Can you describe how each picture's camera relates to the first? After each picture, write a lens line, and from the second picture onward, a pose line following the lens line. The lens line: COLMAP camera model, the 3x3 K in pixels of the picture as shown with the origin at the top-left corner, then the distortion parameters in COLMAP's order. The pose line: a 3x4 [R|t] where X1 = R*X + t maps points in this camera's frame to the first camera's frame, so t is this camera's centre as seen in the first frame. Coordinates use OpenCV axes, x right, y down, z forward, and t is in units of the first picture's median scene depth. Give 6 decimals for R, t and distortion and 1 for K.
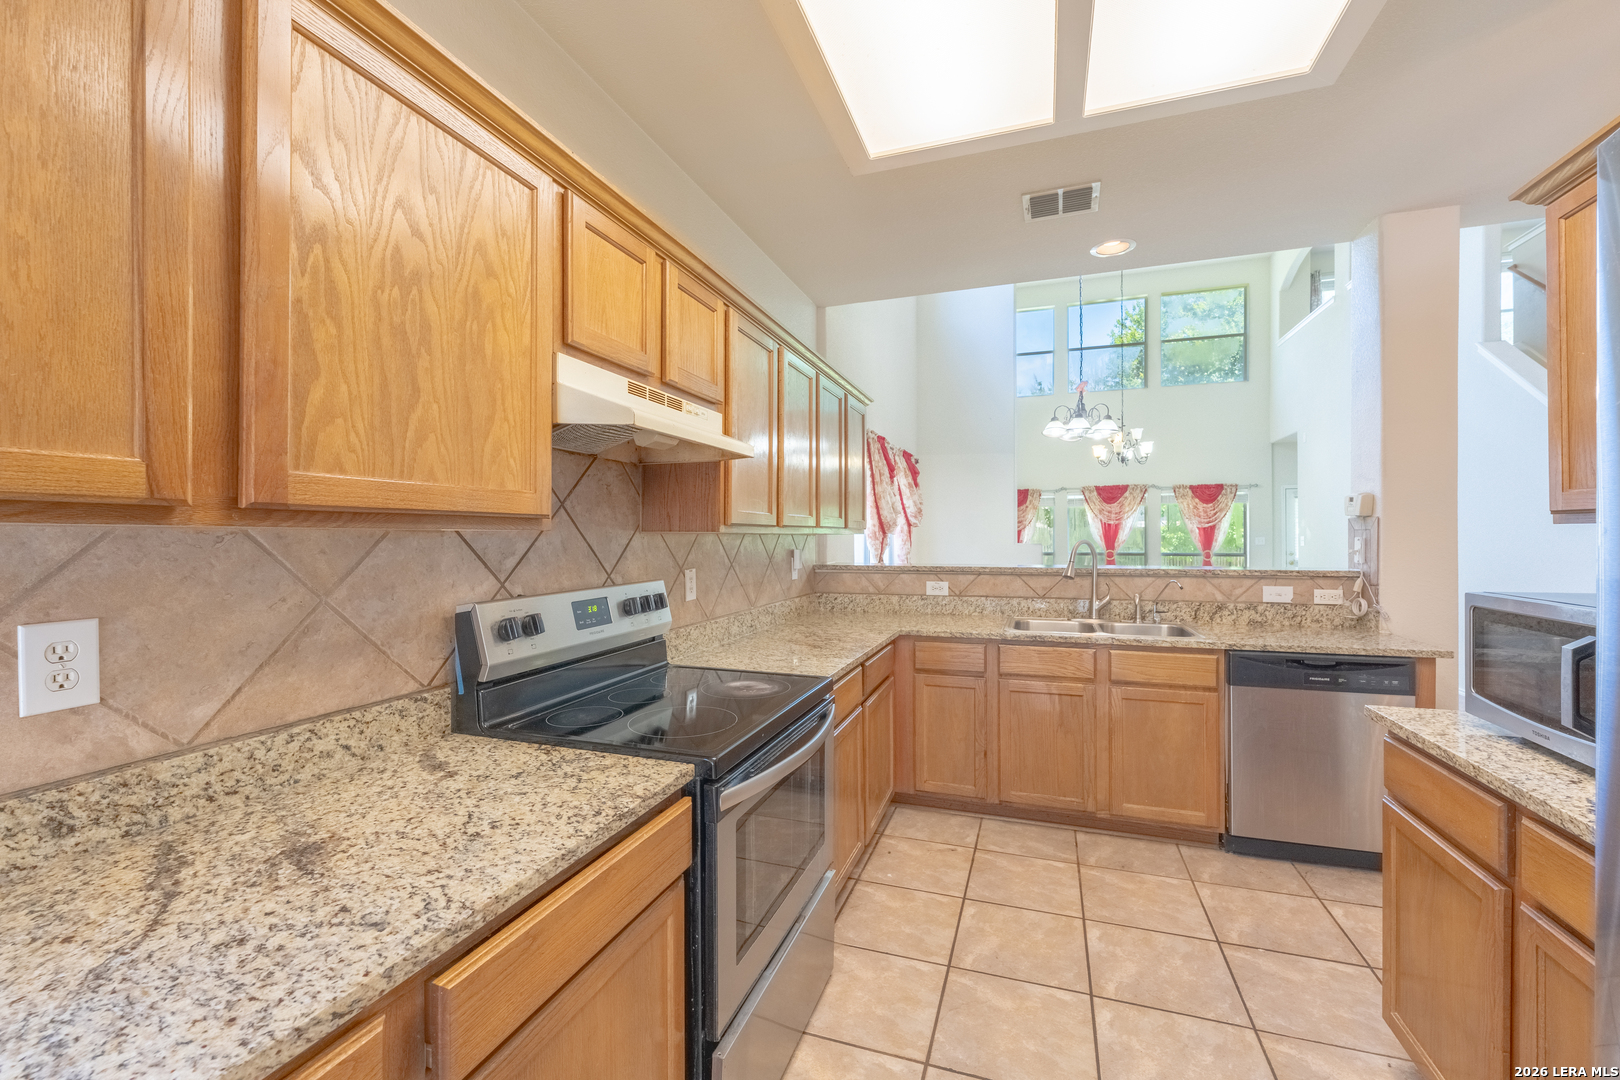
lens RADIAL K [[651.8, 0, 814.1], [0, 651.8, 536.7], [0, 0, 1]] dist [0.000239, 0.000201]
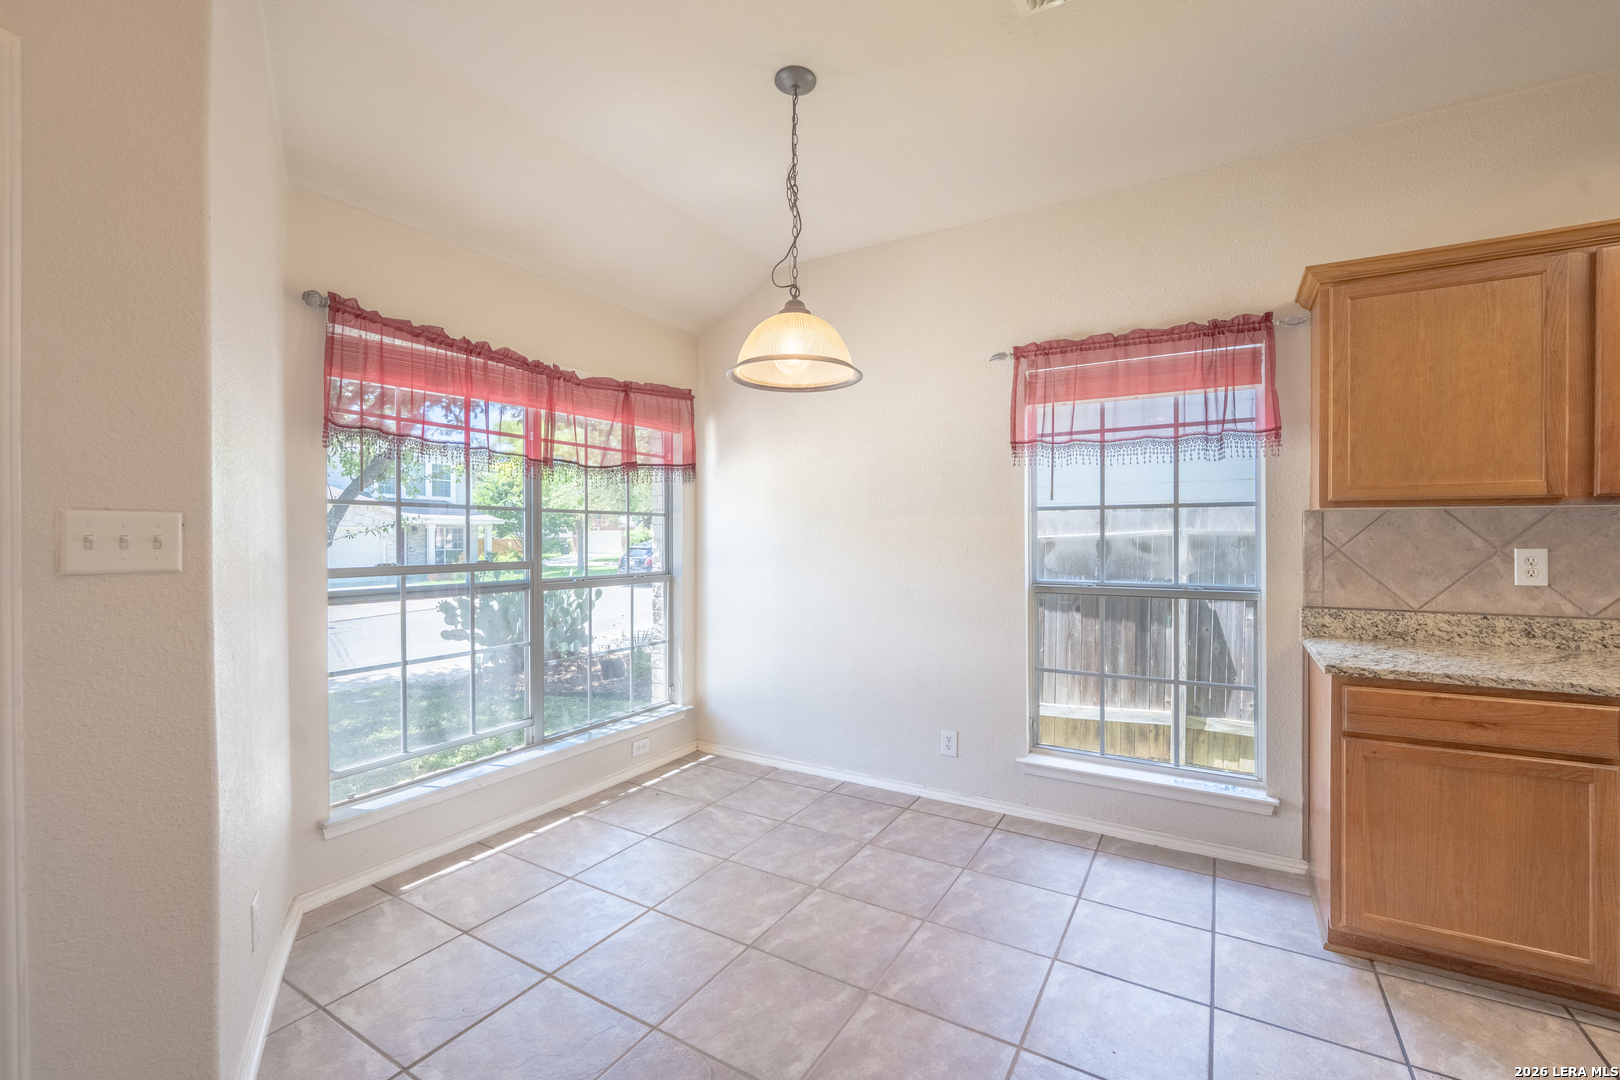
lens RADIAL K [[690.1, 0, 810.0], [0, 690.1, 540.0], [0, 0, 1]] dist [0.000514, 0.000132]
pose [[-0.201084, 0.015565, -0.979450, 1.565015], [0.003603, 0.999879, 0.015150, 0.046081], [0.979567, -0.000483, -0.201116, -0.908094]]
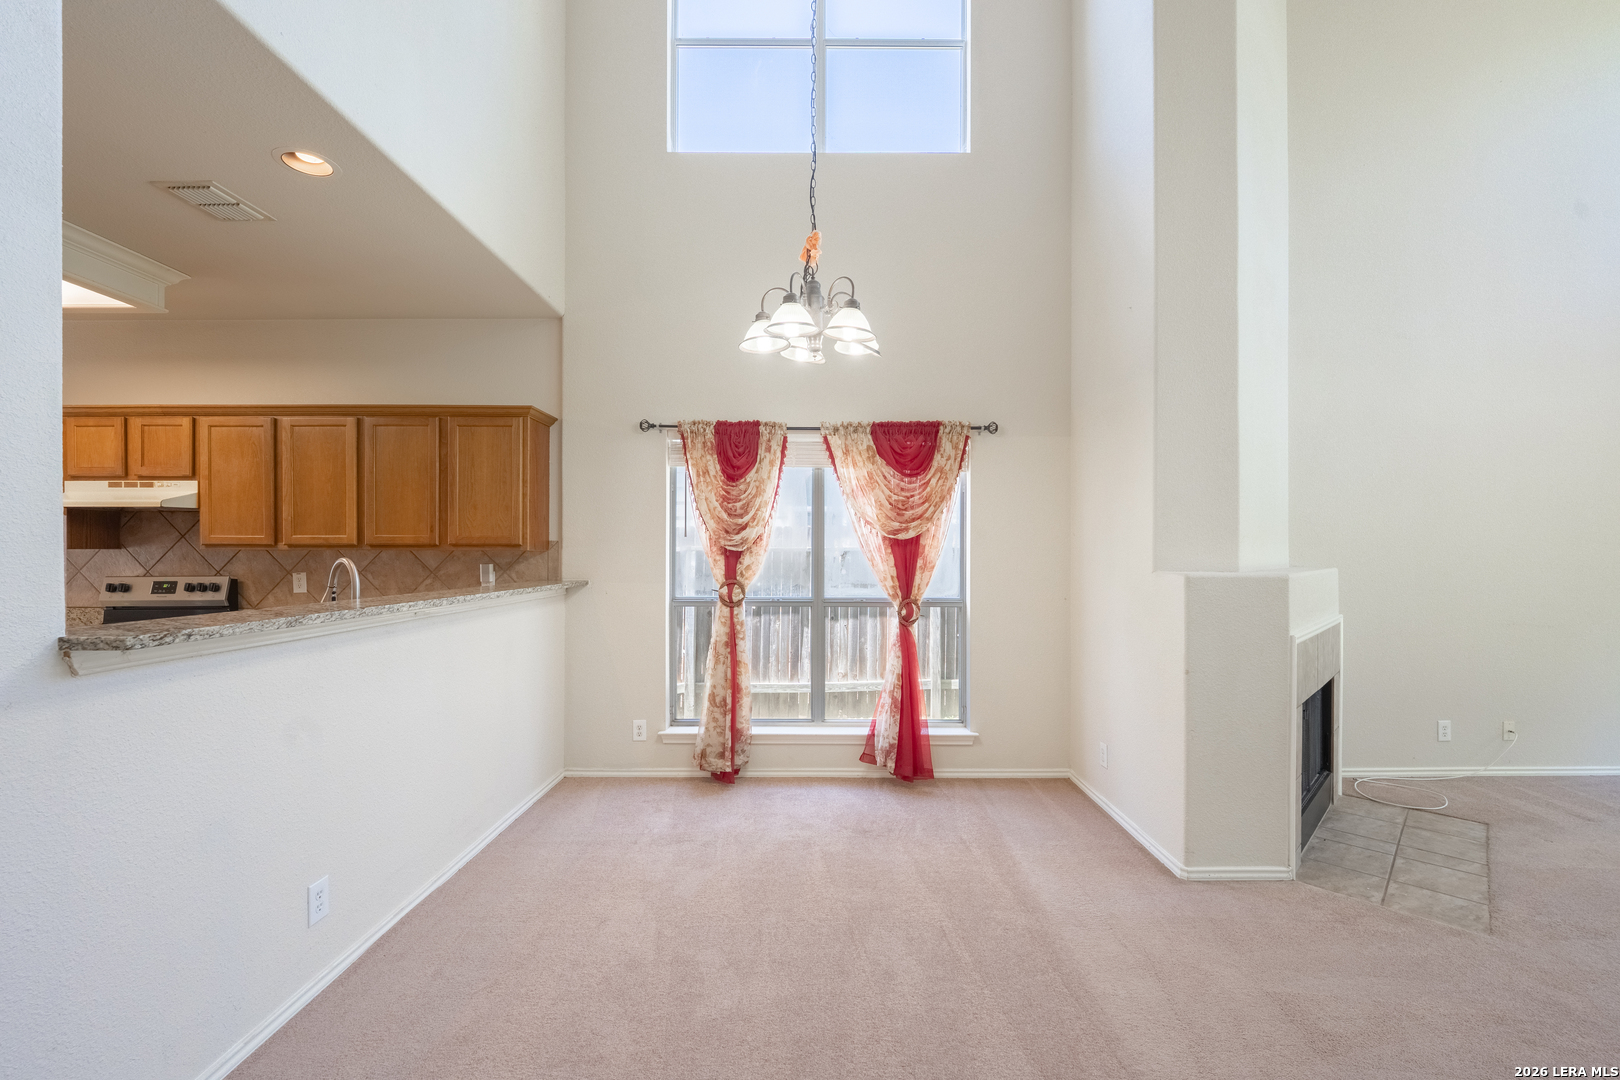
lens RADIAL K [[671.7, 0, 809.4], [0, 671.7, 545.5], [0, 0, 1]] dist [-0.000640, -0.000181]
pose [[0.316424, -0.002087, -0.948616, 4.127715], [-0.004939, 0.999980, -0.003847, -0.036765], [0.948605, 0.005902, 0.316408, 3.960535]]
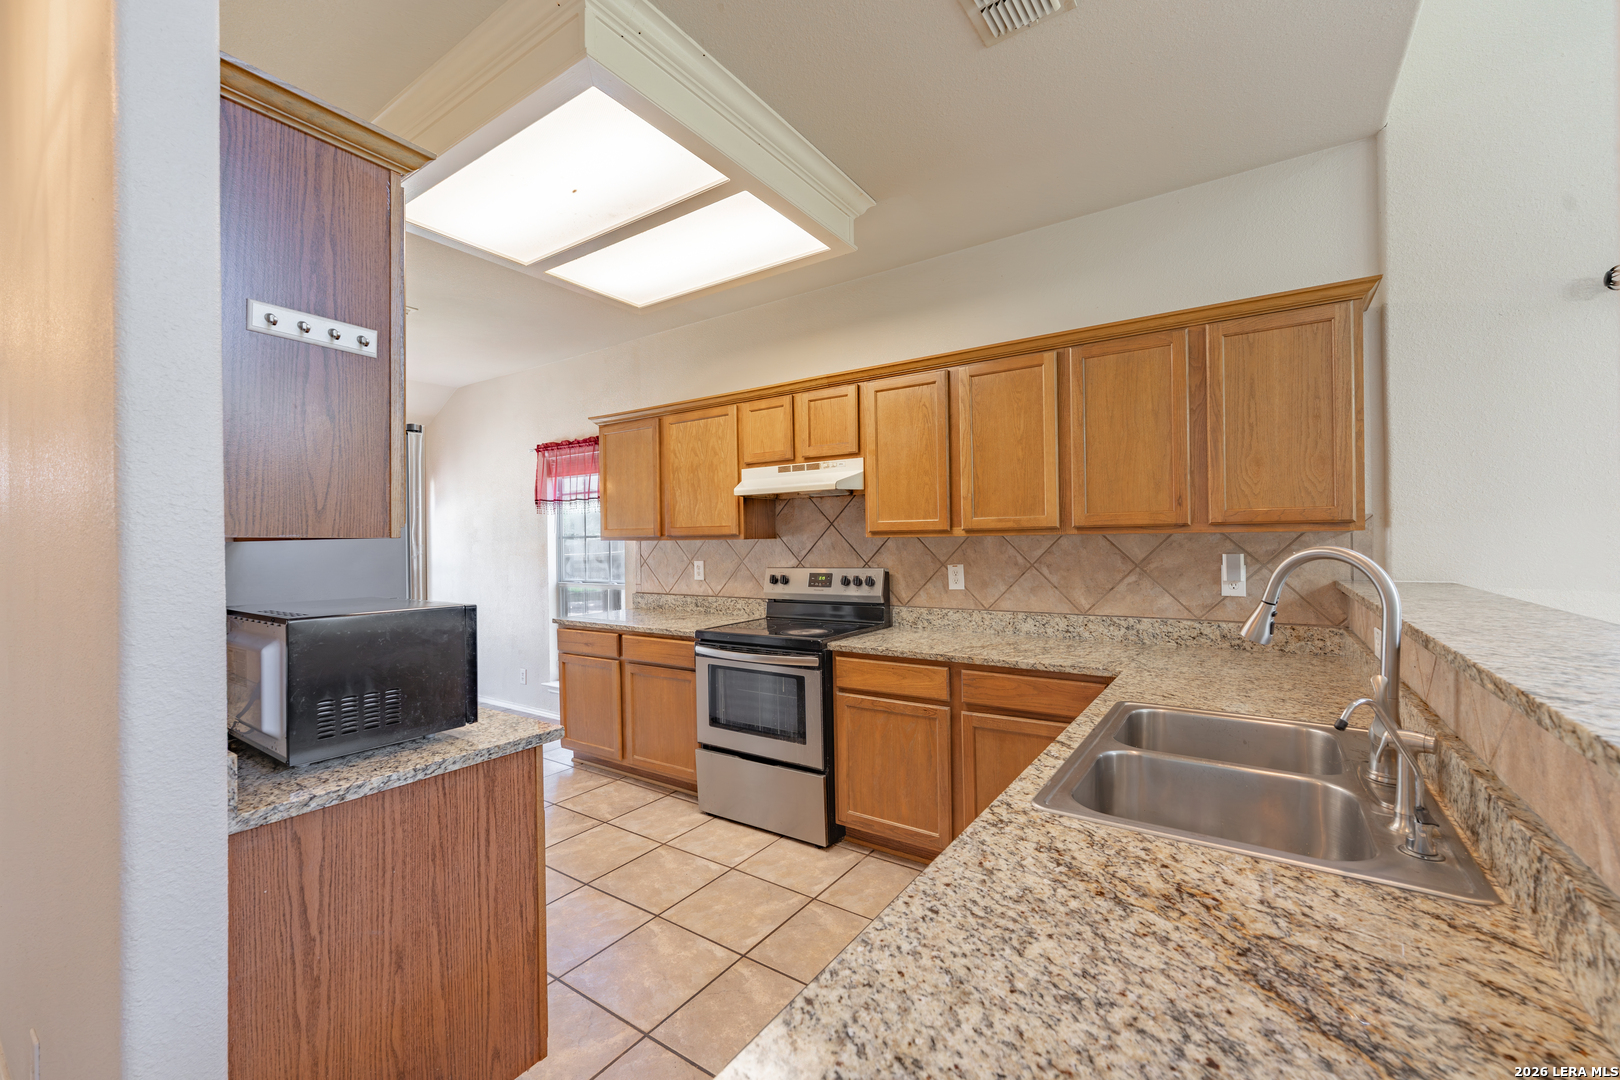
lens RADIAL K [[651.8, 0, 814.1], [0, 651.8, 536.7], [0, 0, 1]] dist [0.000239, 0.000201]
pose [[-0.252673, 0.000313, -0.967552, 2.650780], [0.012392, 0.999919, -0.002912, -0.011430], [0.967472, -0.012726, -0.252656, 2.535024]]
